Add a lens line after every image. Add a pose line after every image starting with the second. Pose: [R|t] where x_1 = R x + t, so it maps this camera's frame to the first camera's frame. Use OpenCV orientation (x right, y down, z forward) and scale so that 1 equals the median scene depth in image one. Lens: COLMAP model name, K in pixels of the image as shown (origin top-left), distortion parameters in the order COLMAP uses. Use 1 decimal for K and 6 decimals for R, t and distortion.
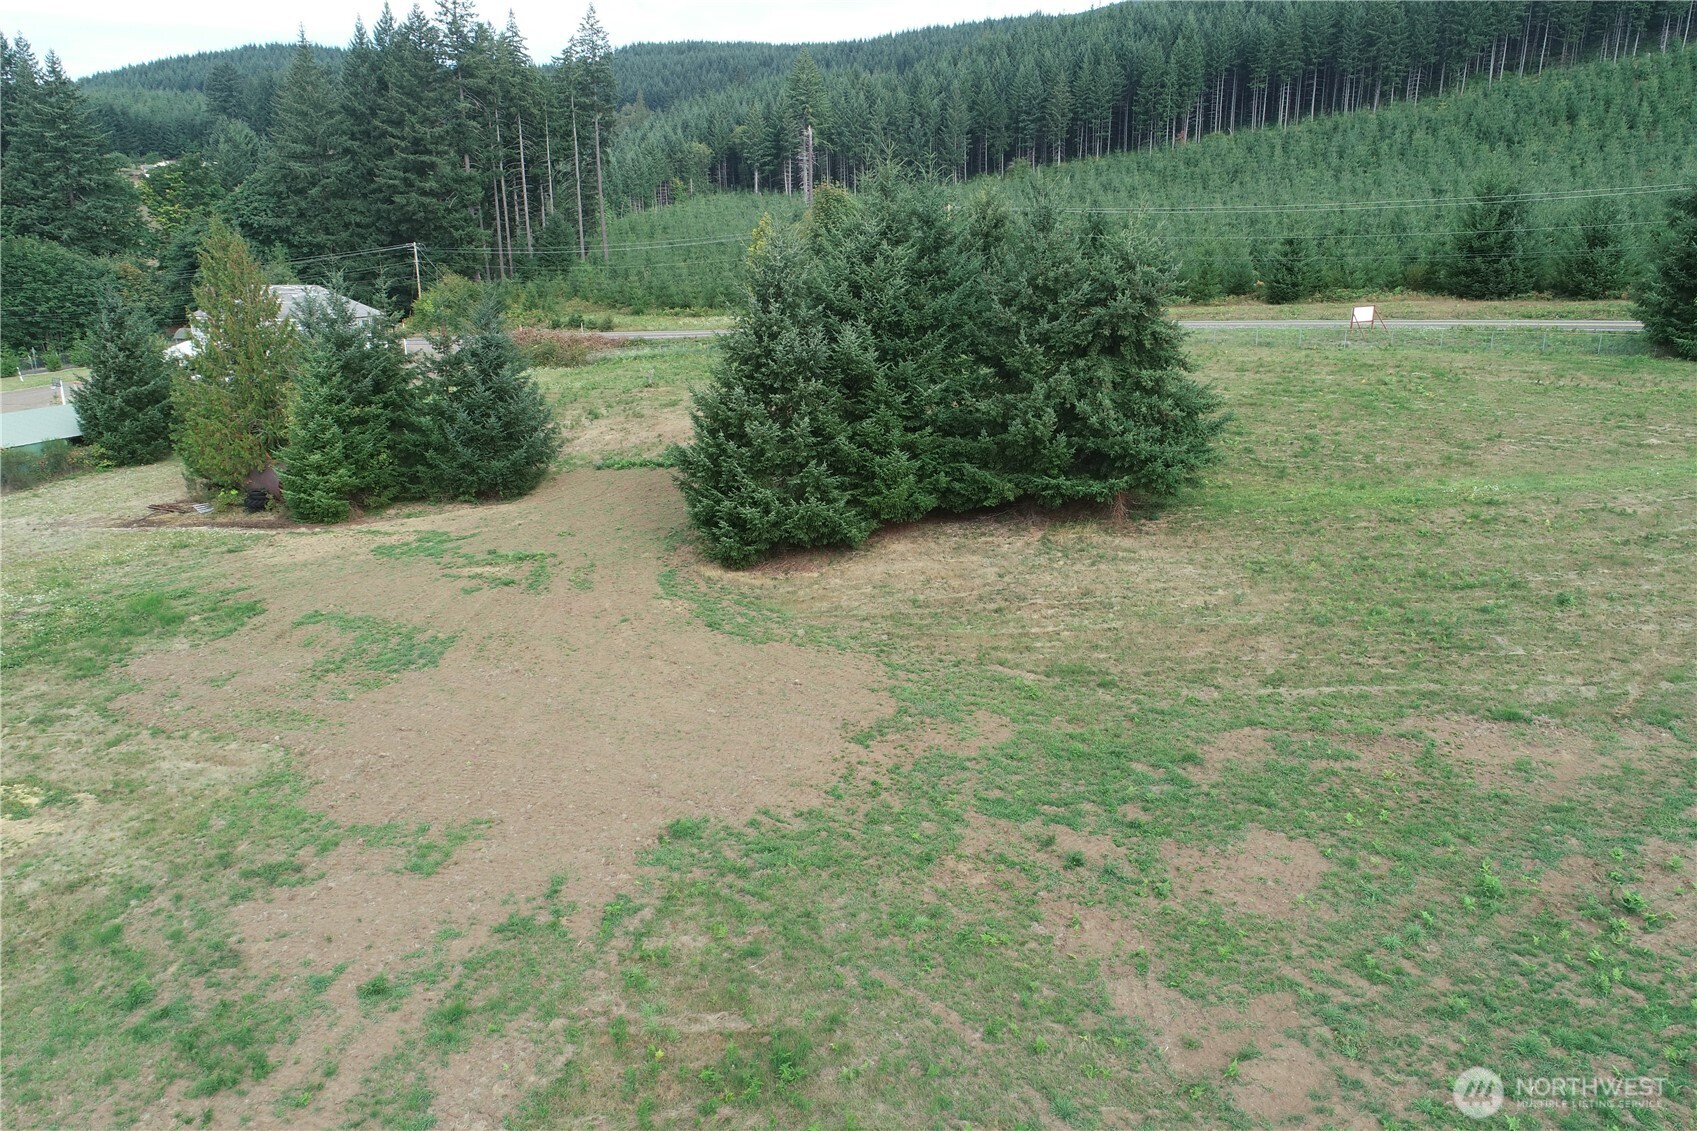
lens RADIAL K [[1135.5, 0, 848.1], [0, 1135.5, 569.4], [0, 0, 1]] dist [-0.001263, -0.001880]
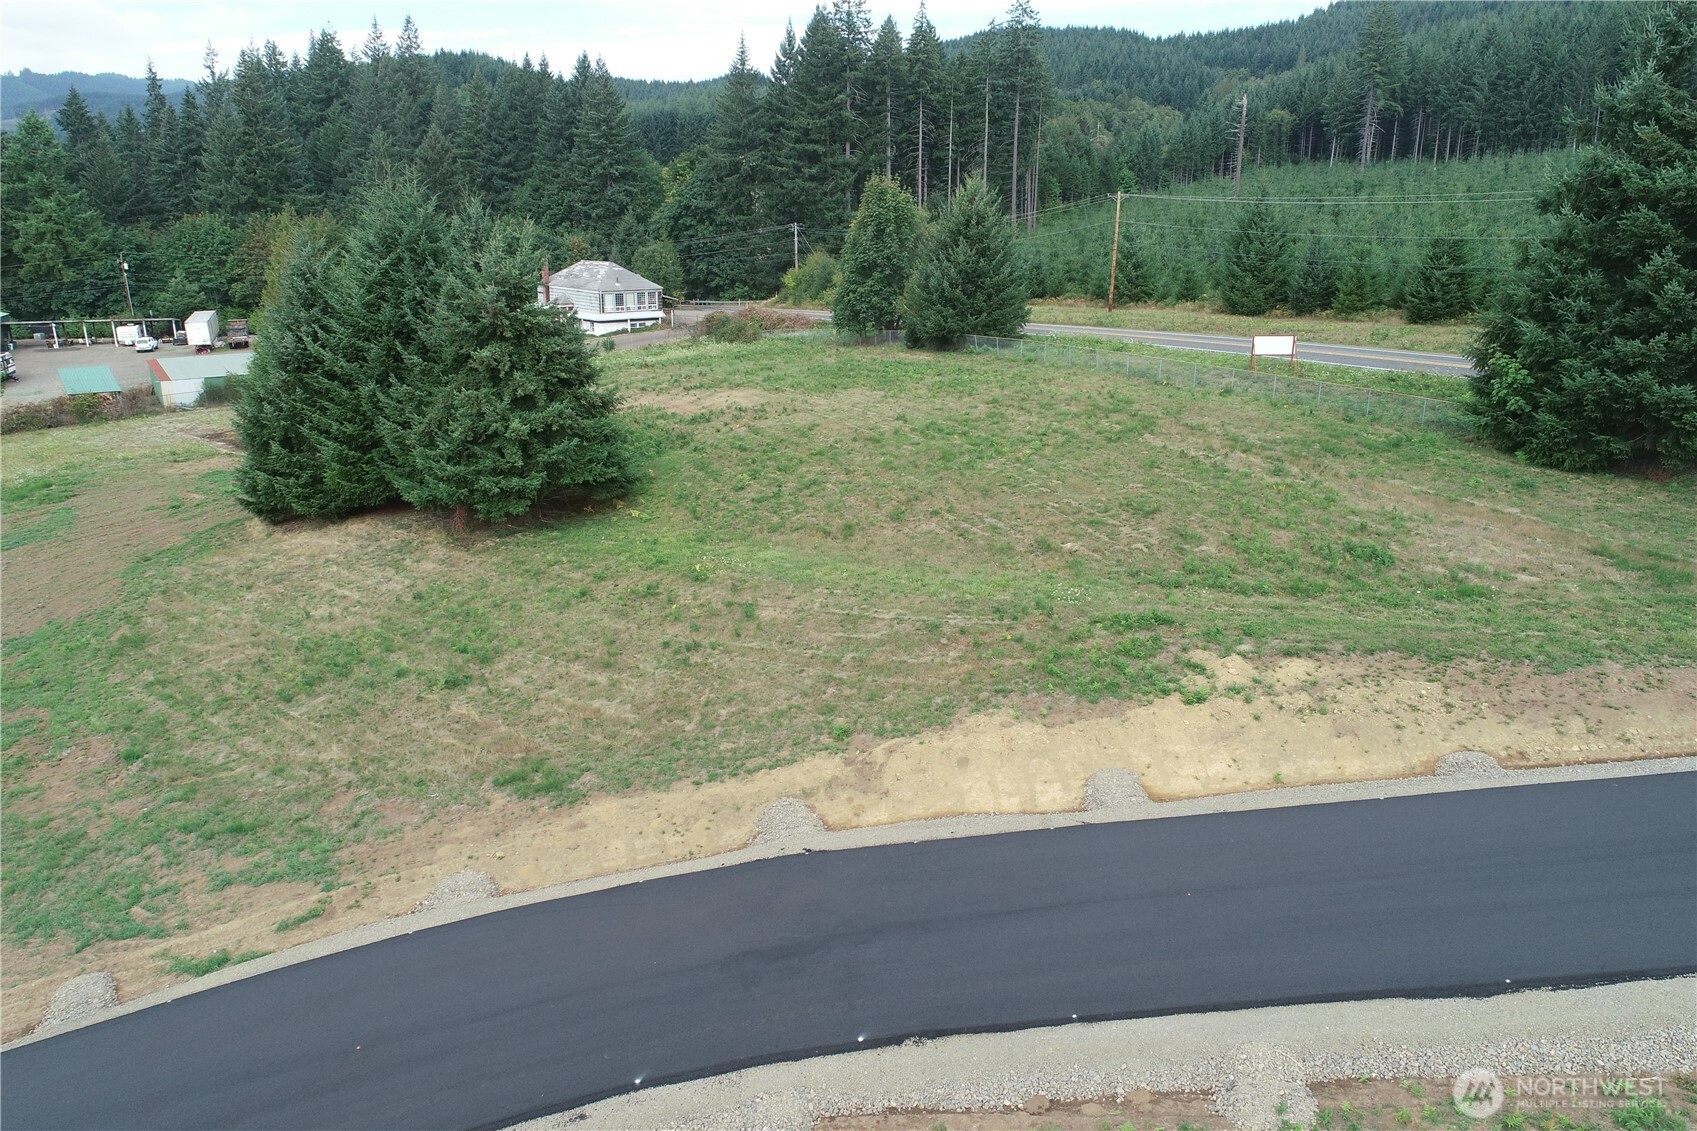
lens RADIAL K [[1135.5, 0, 848.1], [0, 1135.5, 569.4], [0, 0, 1]] dist [-0.001263, -0.001880]
pose [[0.823033, 0.173727, -0.540773, 1.414534], [-0.159535, 0.984456, 0.073457, -0.183629], [0.545128, 0.025814, 0.837955, 0.428992]]
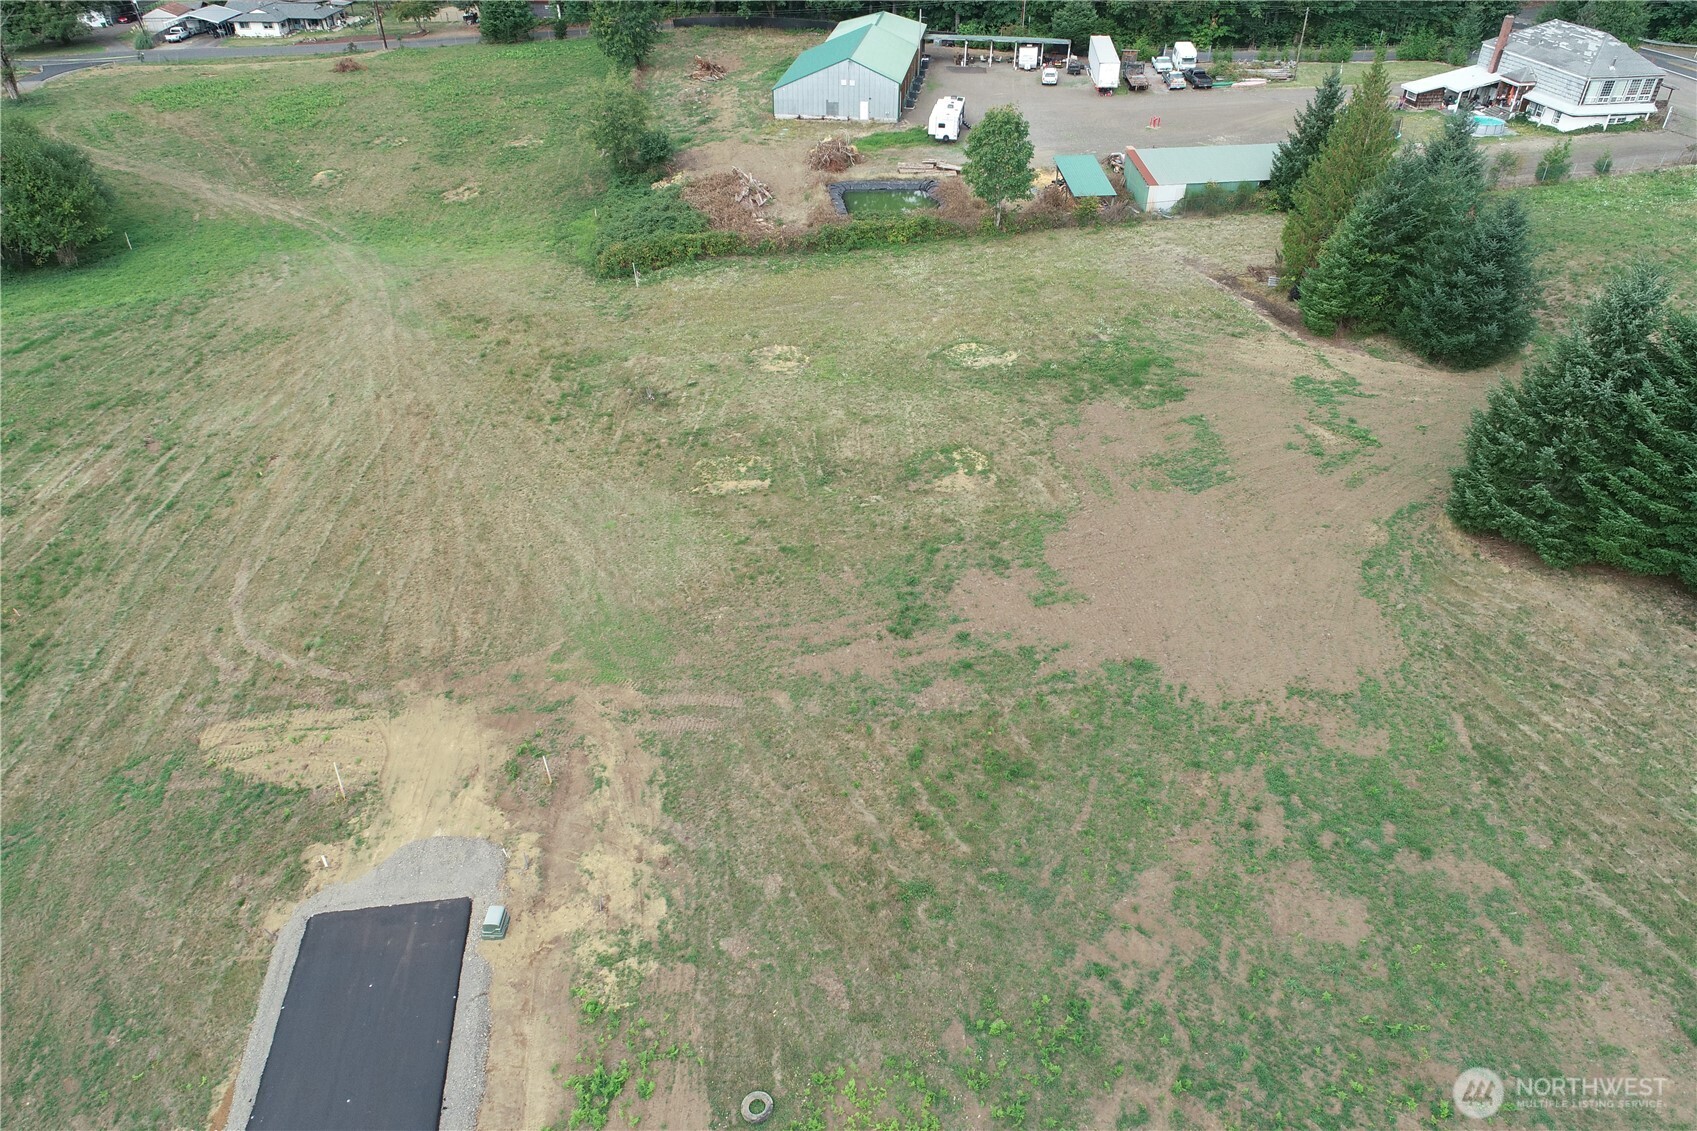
lens RADIAL K [[1135.5, 0, 848.1], [0, 1135.5, 569.4], [0, 0, 1]] dist [-0.001263, -0.001880]
pose [[0.424849, 0.528528, -0.734957, 0.688116], [-0.250811, 0.848810, 0.465419, -0.470697], [0.869826, -0.013398, 0.493177, -0.189096]]
